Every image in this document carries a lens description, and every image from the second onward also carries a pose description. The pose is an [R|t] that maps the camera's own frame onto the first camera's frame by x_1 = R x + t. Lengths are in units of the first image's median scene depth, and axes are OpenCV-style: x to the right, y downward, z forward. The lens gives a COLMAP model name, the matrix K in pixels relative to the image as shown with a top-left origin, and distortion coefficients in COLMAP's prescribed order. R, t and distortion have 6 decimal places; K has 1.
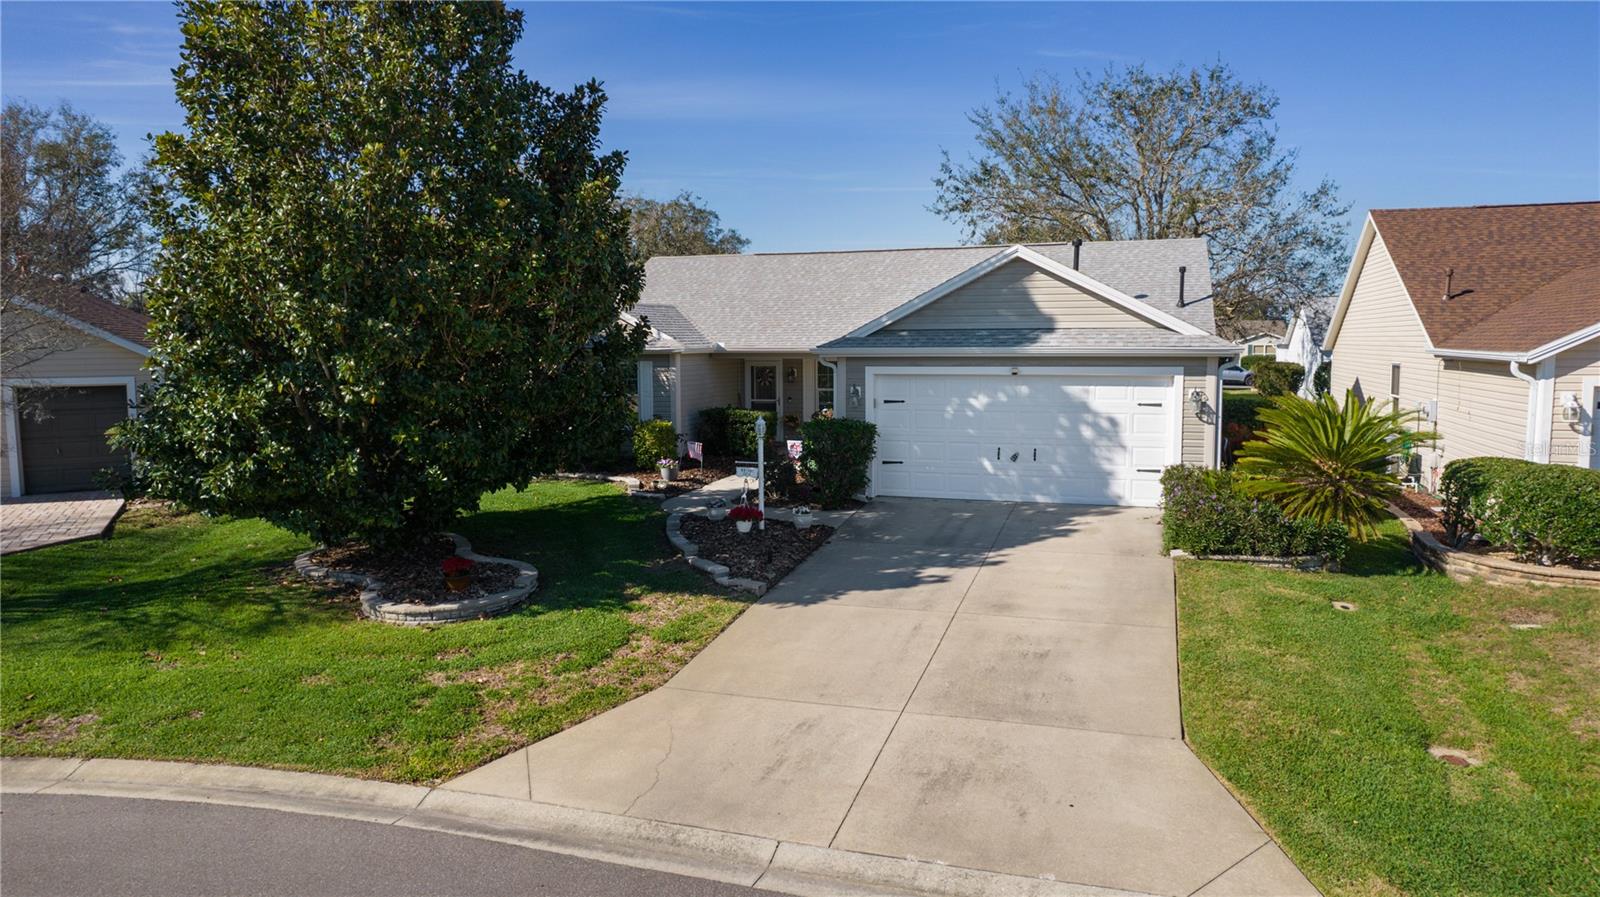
lens RADIAL K [[1029.4, 0, 803.4], [0, 1029.4, 441.6], [0, 0, 1]] dist [-0.069008, 0.062357]
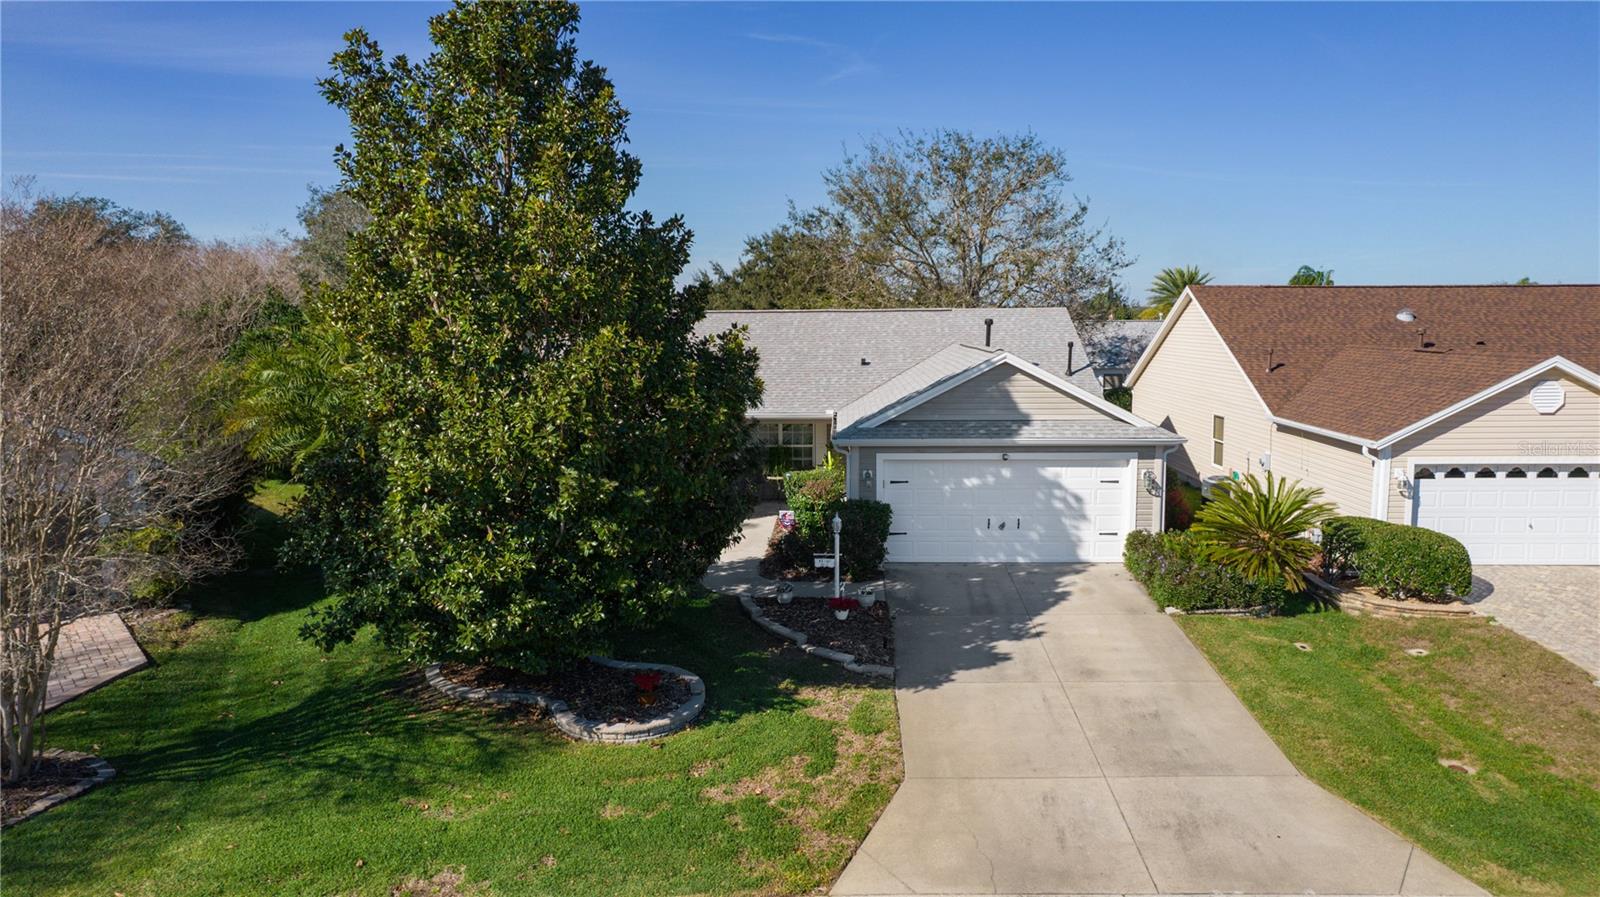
lens RADIAL K [[1029.4, 0, 803.4], [0, 1029.4, 441.6], [0, 0, 1]] dist [-0.069008, 0.062357]
pose [[0.958904, -0.035232, 0.281534, -0.427612], [0.028990, 0.999233, 0.026309, -0.148131], [-0.282245, -0.017066, 0.959190, -0.108989]]
